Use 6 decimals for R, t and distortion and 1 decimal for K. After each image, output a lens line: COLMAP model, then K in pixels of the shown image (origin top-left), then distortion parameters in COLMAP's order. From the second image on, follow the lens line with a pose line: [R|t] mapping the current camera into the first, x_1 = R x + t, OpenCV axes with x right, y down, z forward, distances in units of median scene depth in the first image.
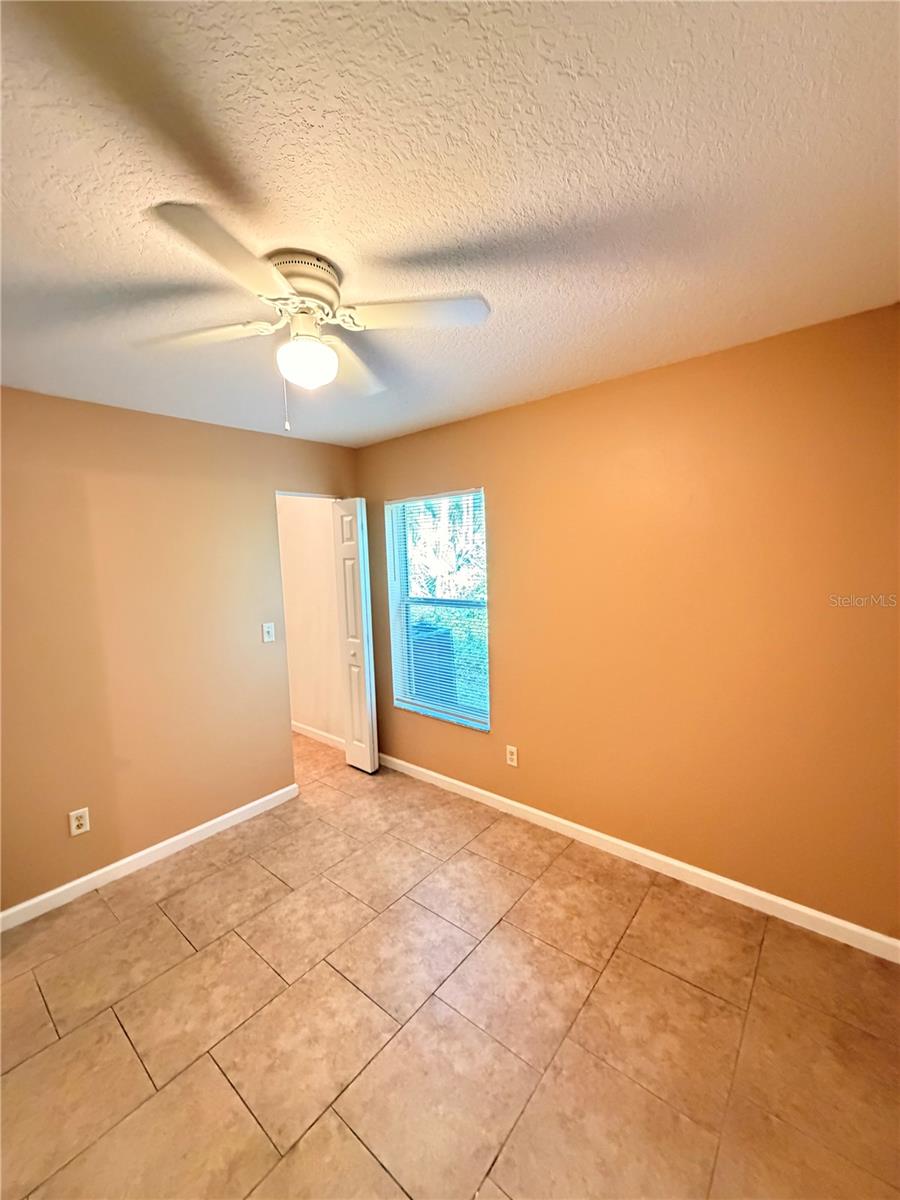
lens RADIAL K [[480.1, 0, 451.1], [0, 480.1, 597.1], [0, 0, 1]] dist [-0.000374, -0.000025]
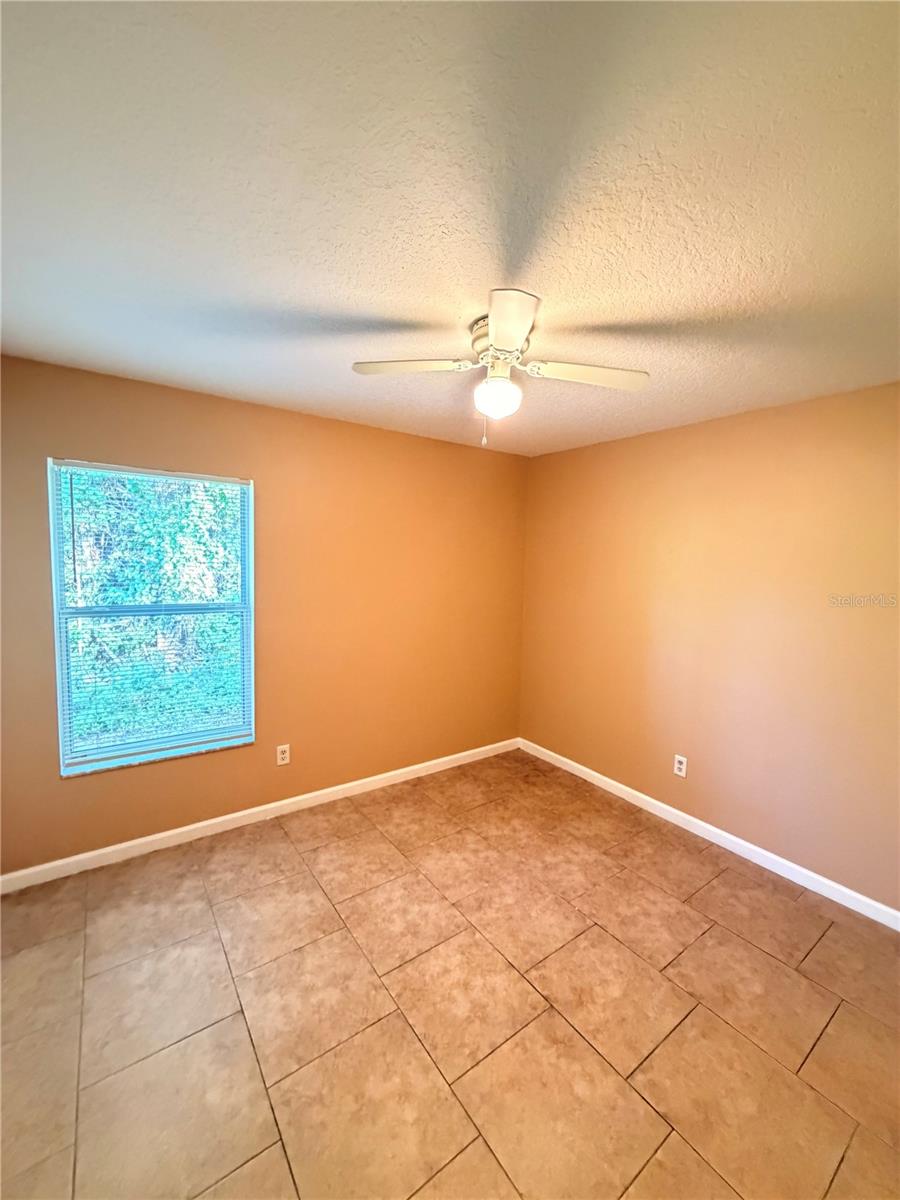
lens RADIAL K [[480.1, 0, 451.1], [0, 480.1, 597.1], [0, 0, 1]] dist [-0.000374, -0.000025]
pose [[0.246473, -0.037948, 0.968406, -1.038802], [0.052875, 0.998271, 0.025661, -0.007113], [-0.967706, 0.044880, 0.248053, 0.555497]]
